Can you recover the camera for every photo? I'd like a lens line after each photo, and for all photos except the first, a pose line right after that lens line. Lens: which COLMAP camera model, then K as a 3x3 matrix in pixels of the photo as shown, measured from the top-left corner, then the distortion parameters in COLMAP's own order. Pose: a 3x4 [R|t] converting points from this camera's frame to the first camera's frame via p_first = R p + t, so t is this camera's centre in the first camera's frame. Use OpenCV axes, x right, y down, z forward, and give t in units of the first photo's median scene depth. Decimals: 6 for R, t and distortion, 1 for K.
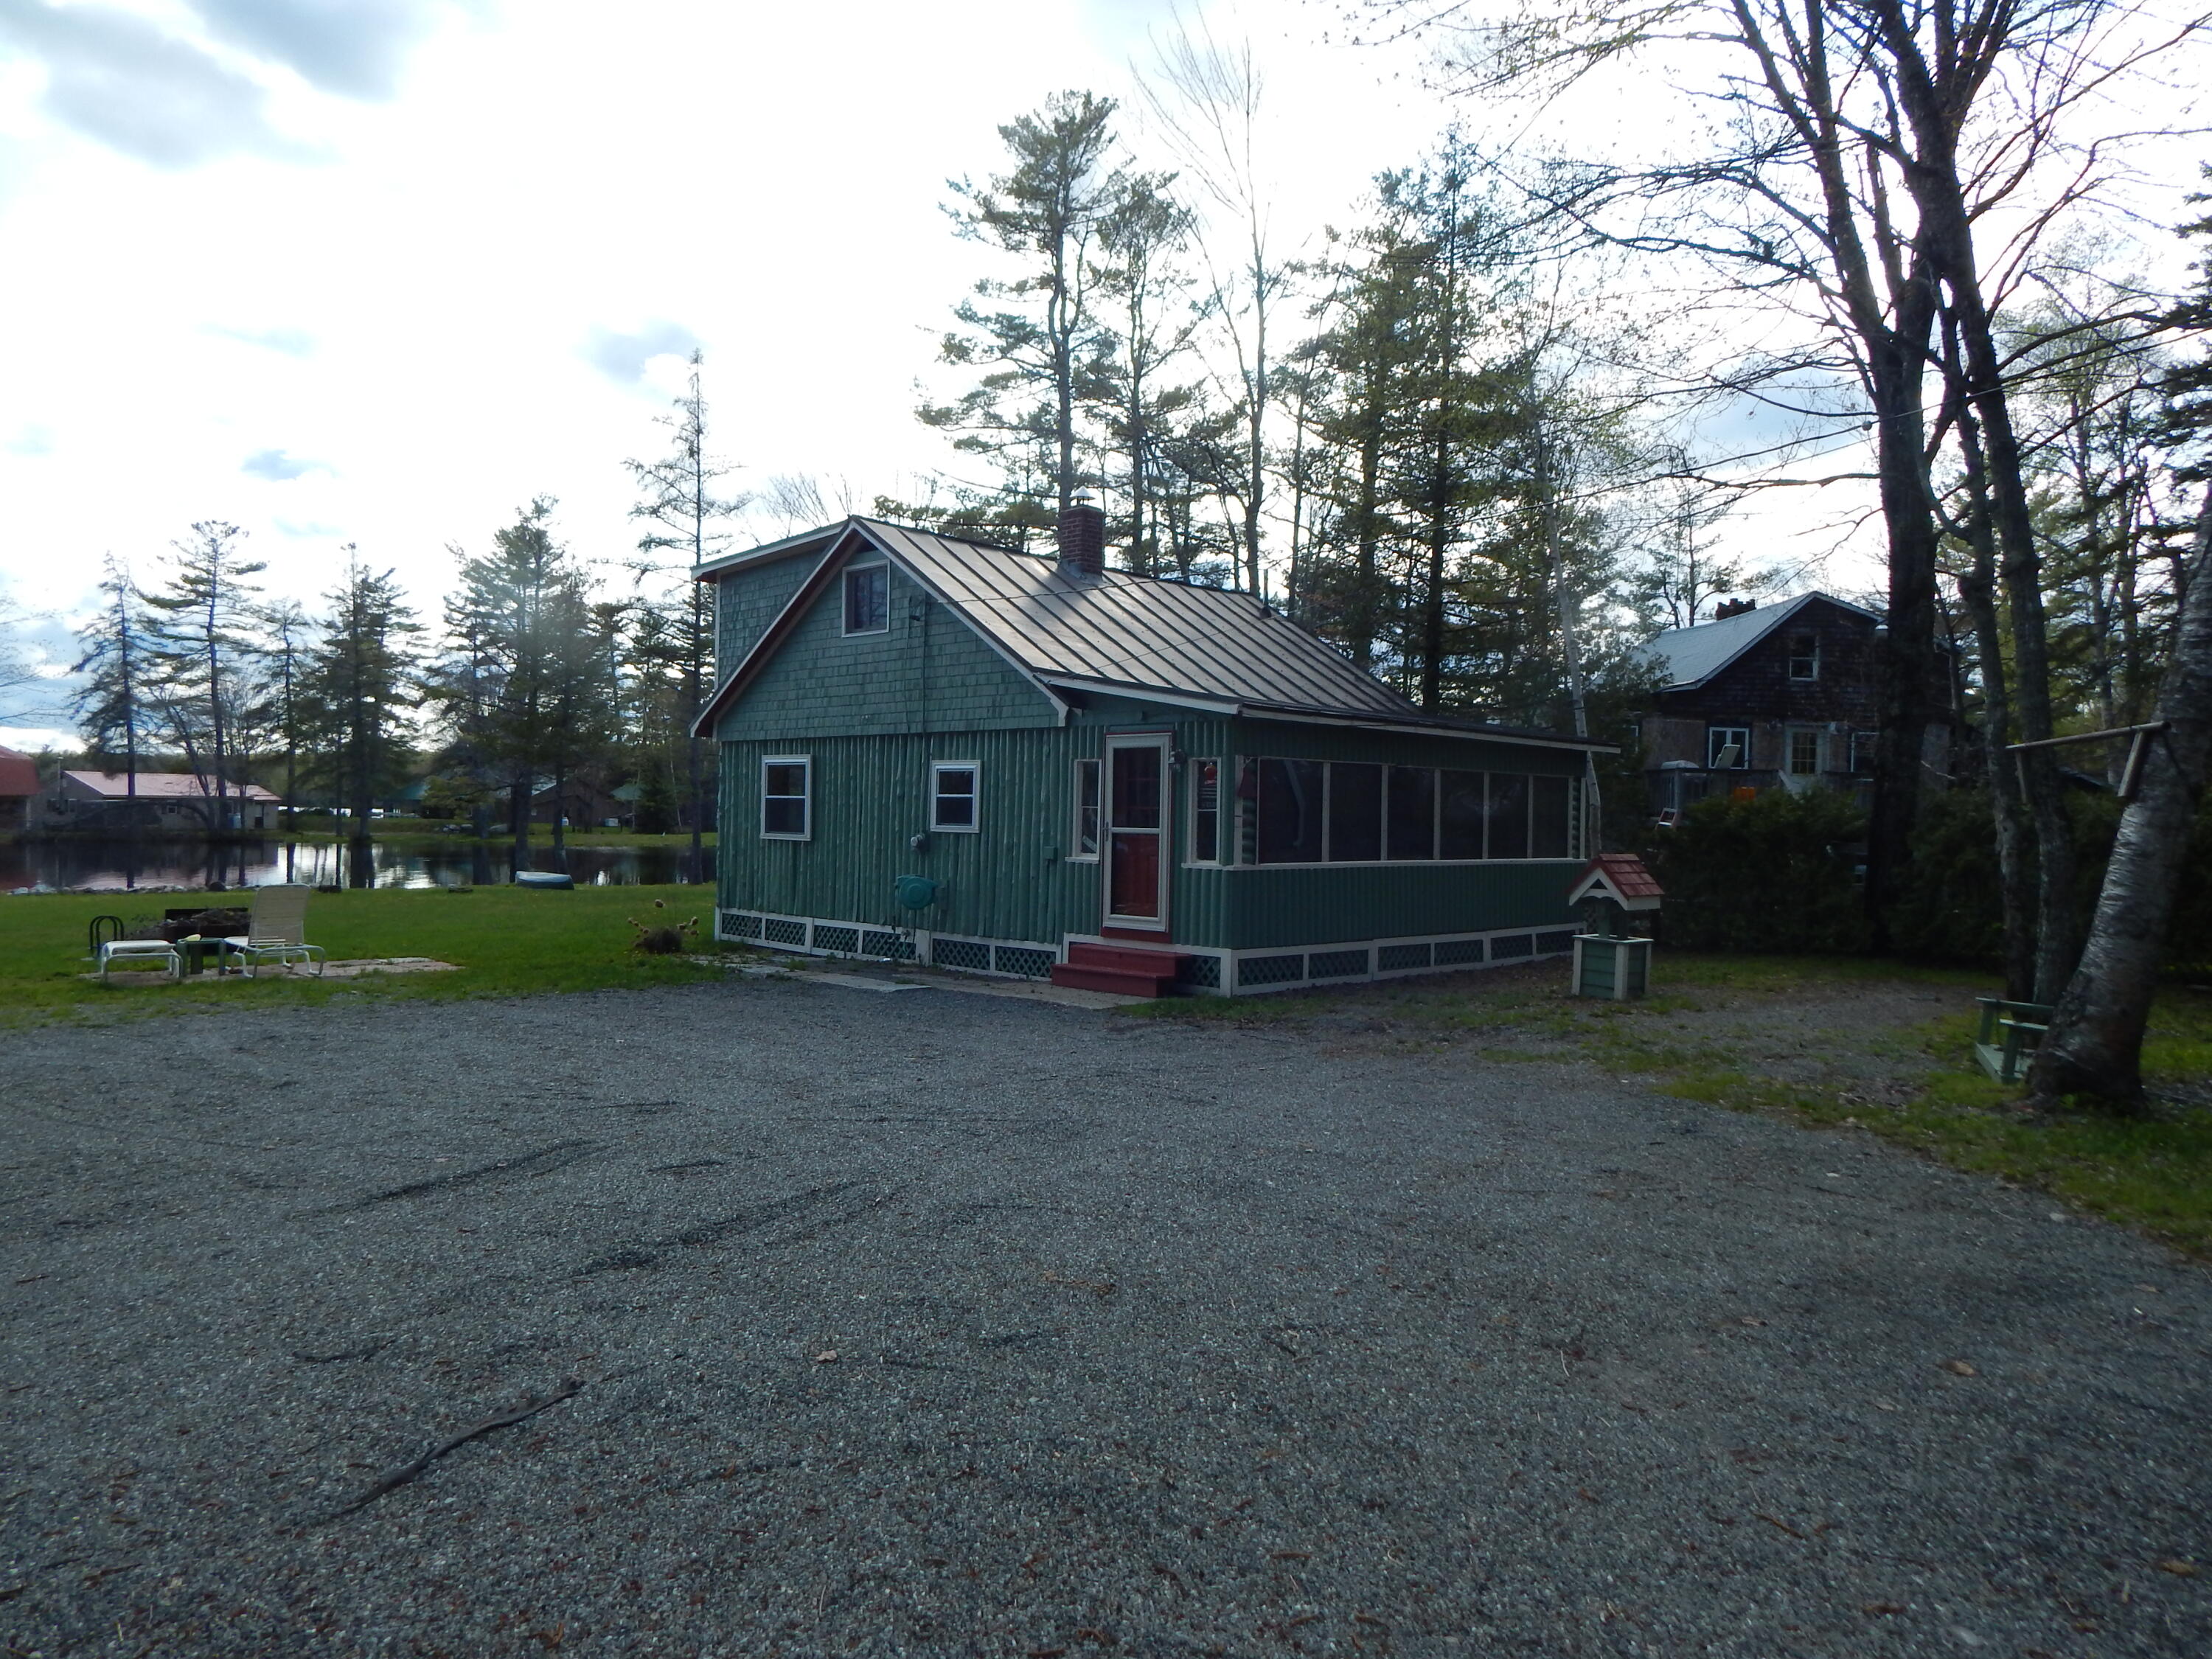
lens RADIAL K [[1453.9, 0, 1114.2], [0, 1453.9, 810.9], [0, 0, 1]] dist [0.003944, -0.005835]
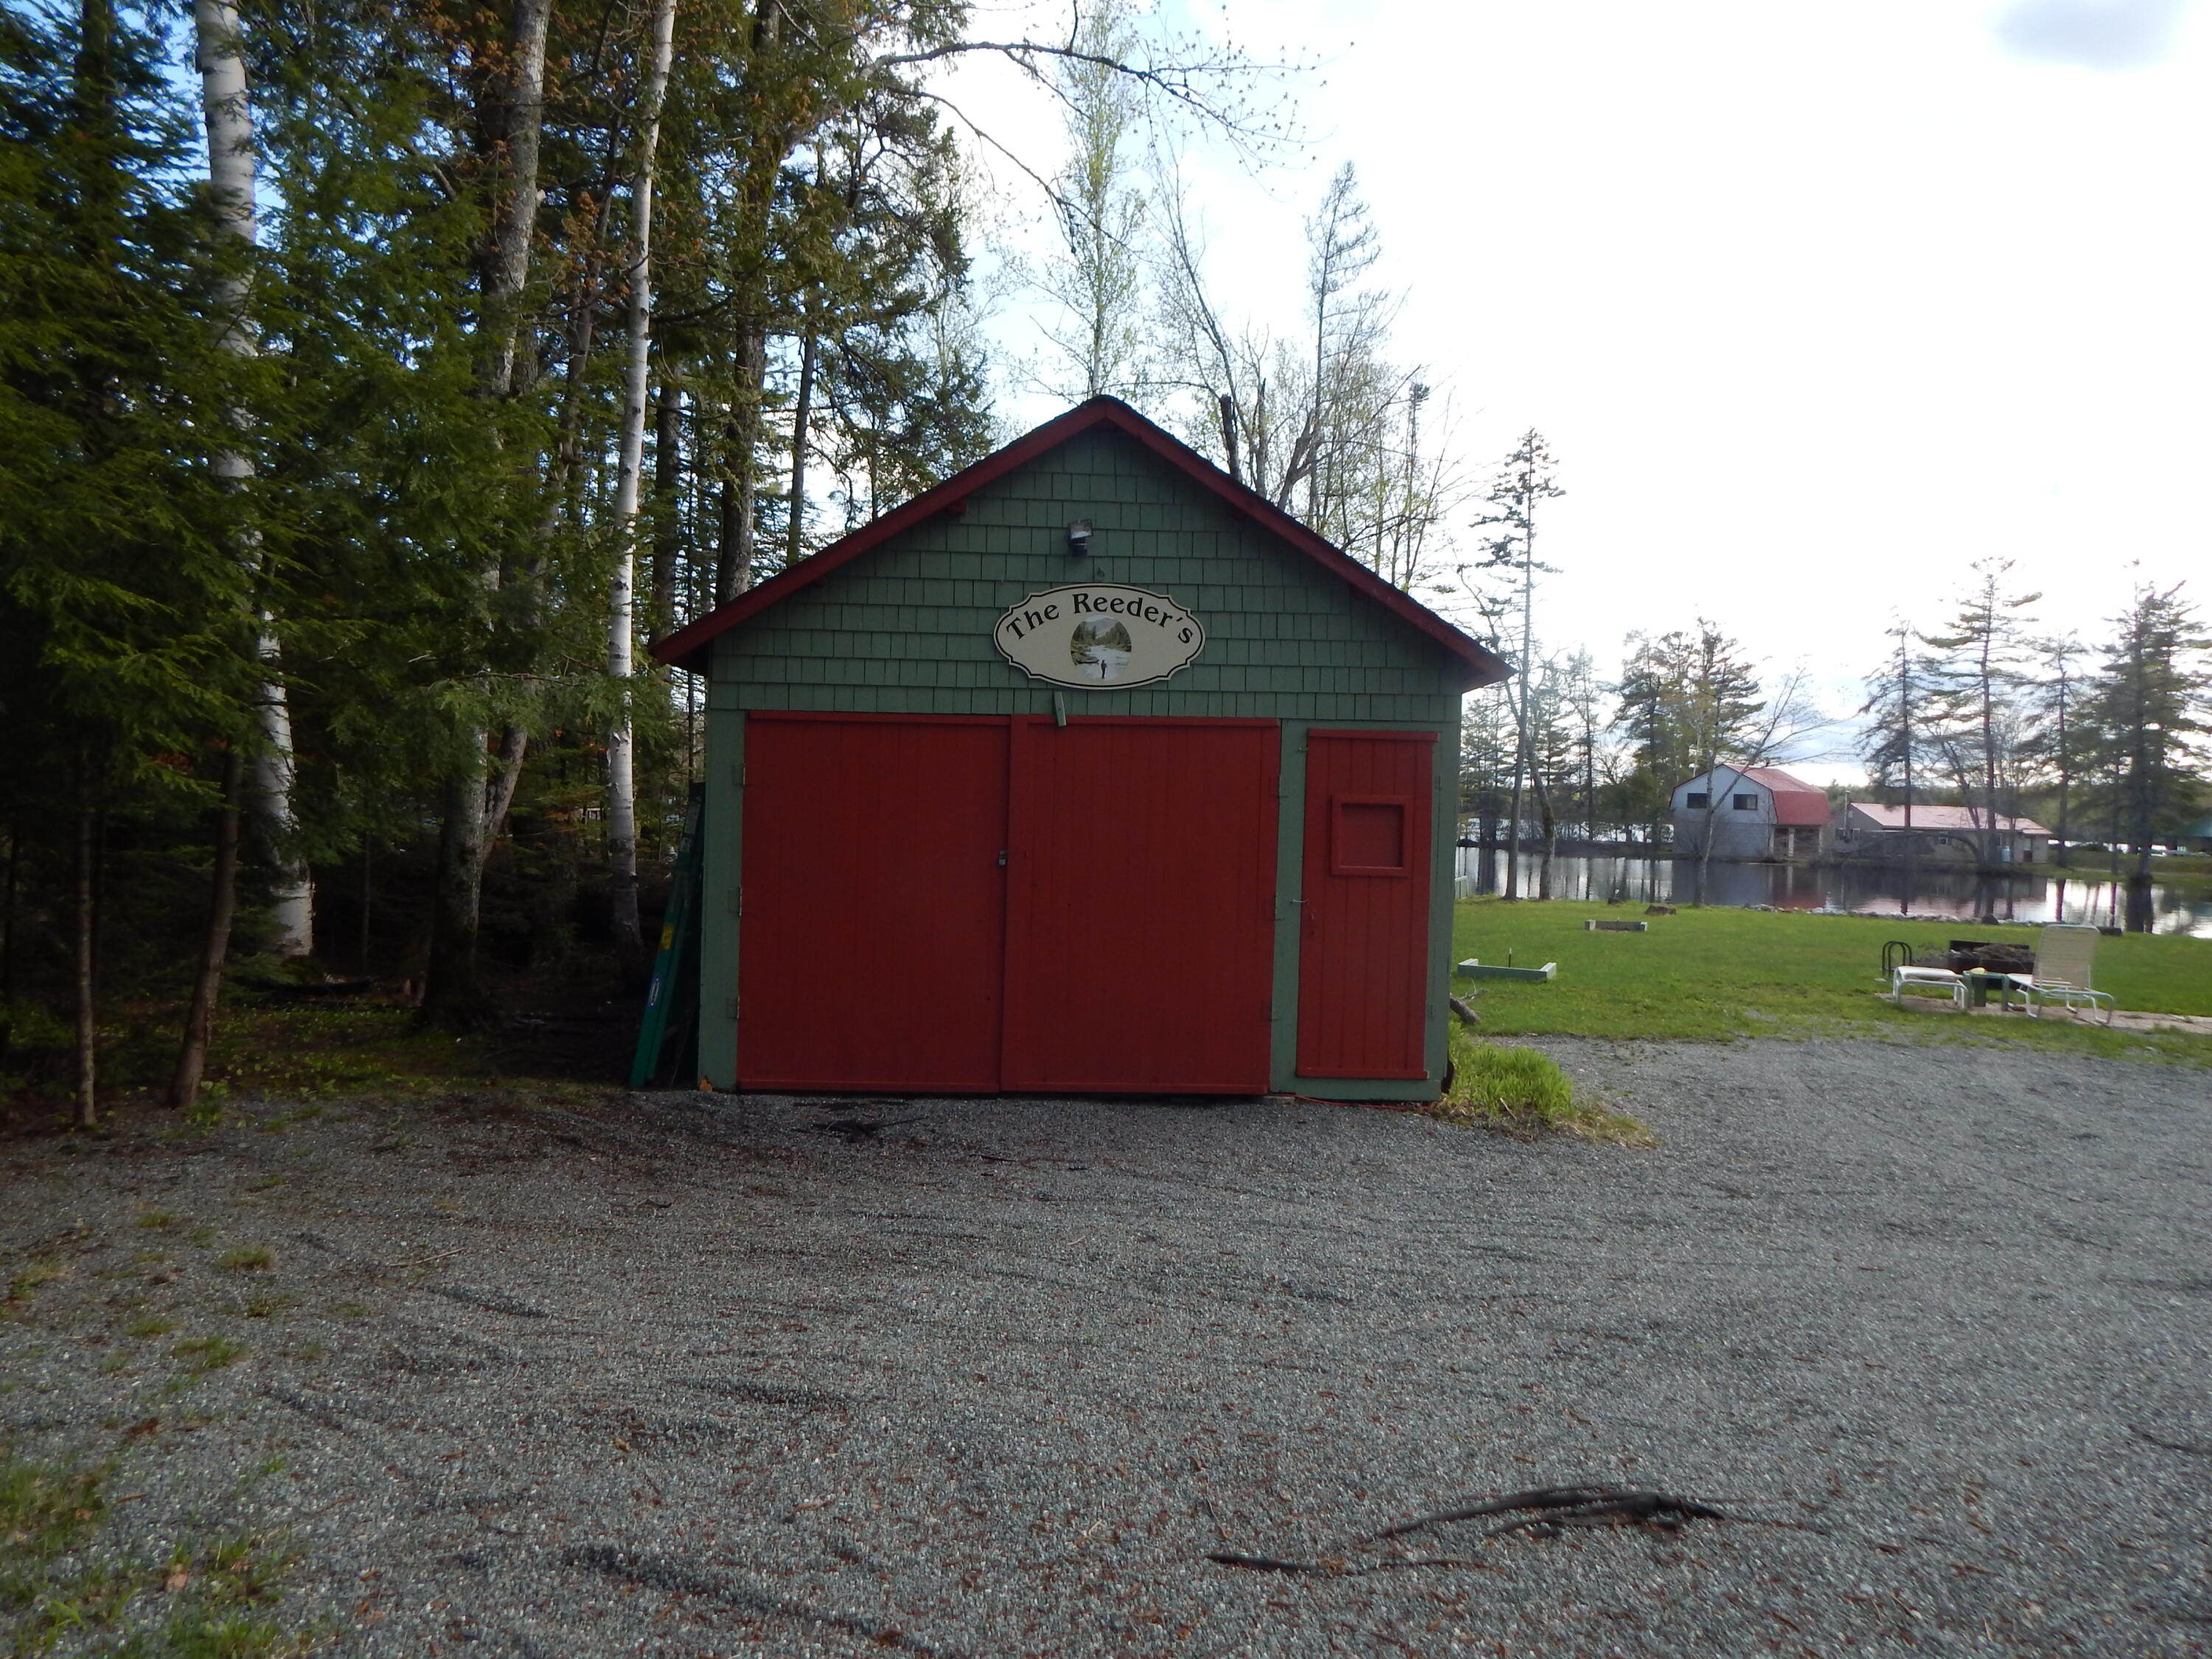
lens RADIAL K [[1453.9, 0, 1121.8], [0, 1453.9, 811.5], [0, 0, 1]] dist [0.003944, -0.005835]
pose [[0.464491, 0.008093, -0.885541, -0.004735], [-0.027314, 0.999613, -0.005191, -0.002664], [0.885157, 0.026599, 0.464532, -0.011976]]
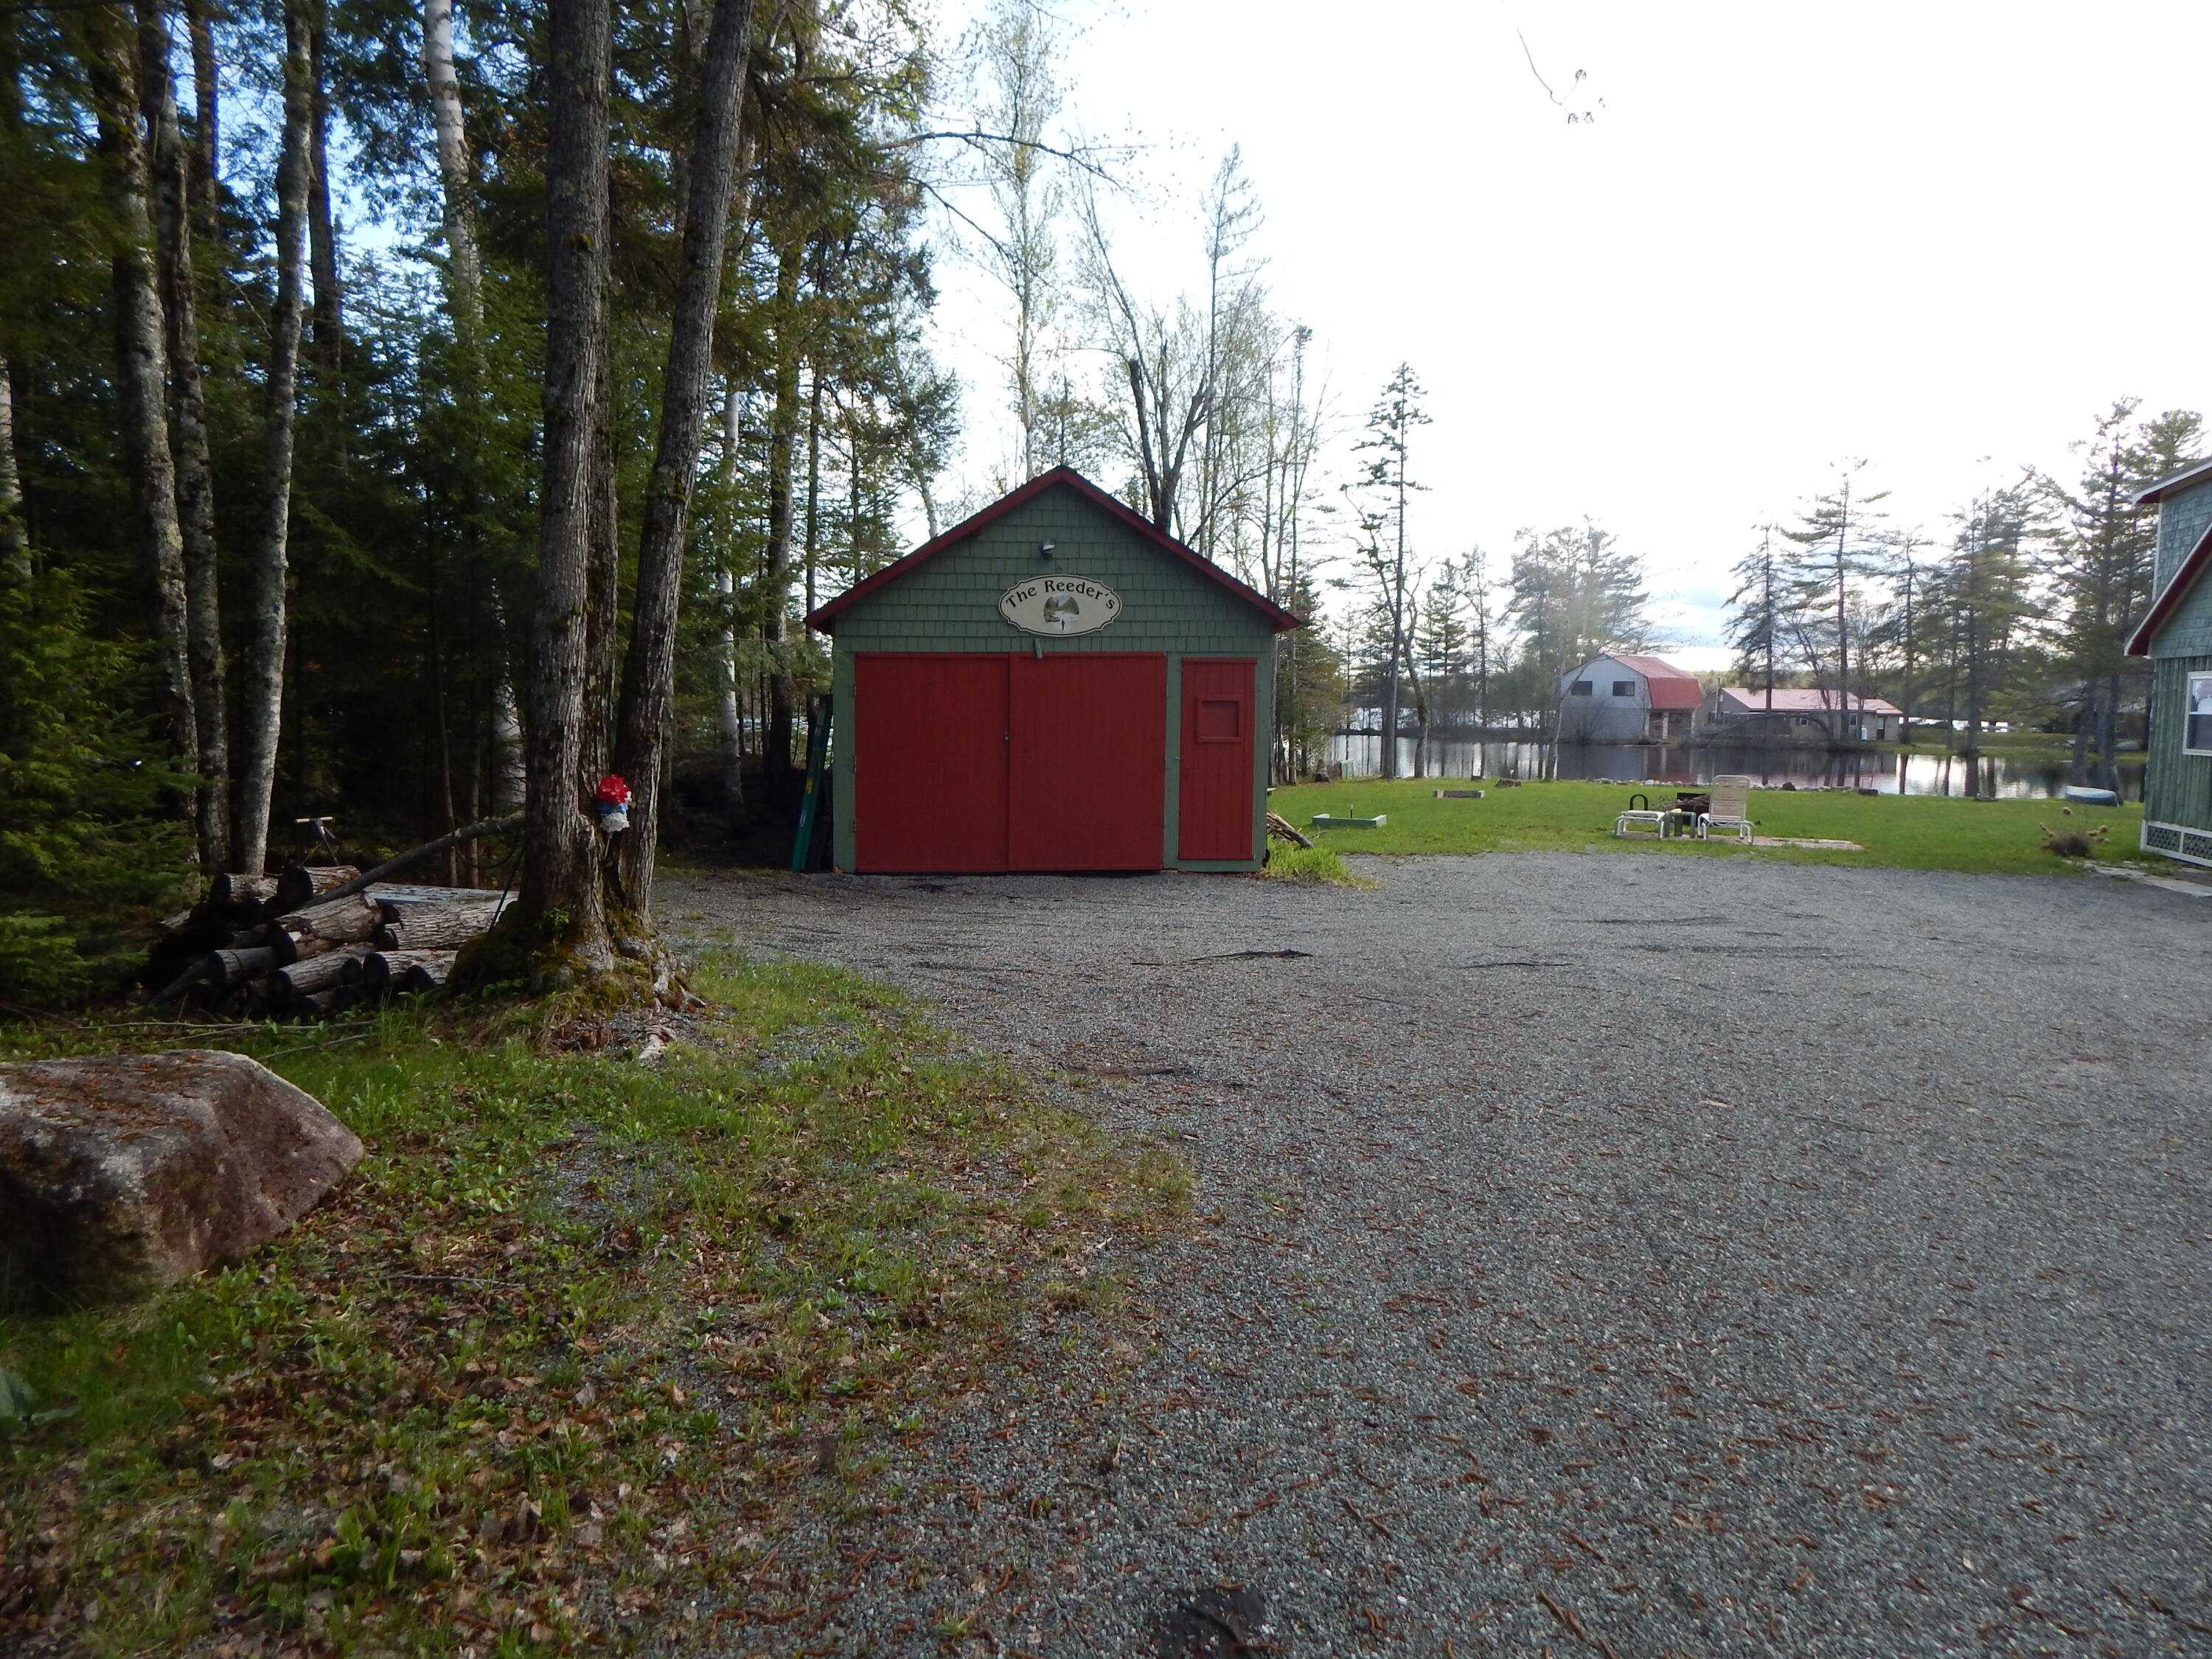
lens RADIAL K [[1453.9, 0, 1119.8], [0, 1453.9, 816.6], [0, 0, 1]] dist [0.003944, -0.005835]
pose [[0.513230, 0.063354, -0.855910, 0.263075], [-0.008677, 0.997604, 0.068639, -0.000545], [0.858207, -0.027801, 0.512550, -0.173636]]
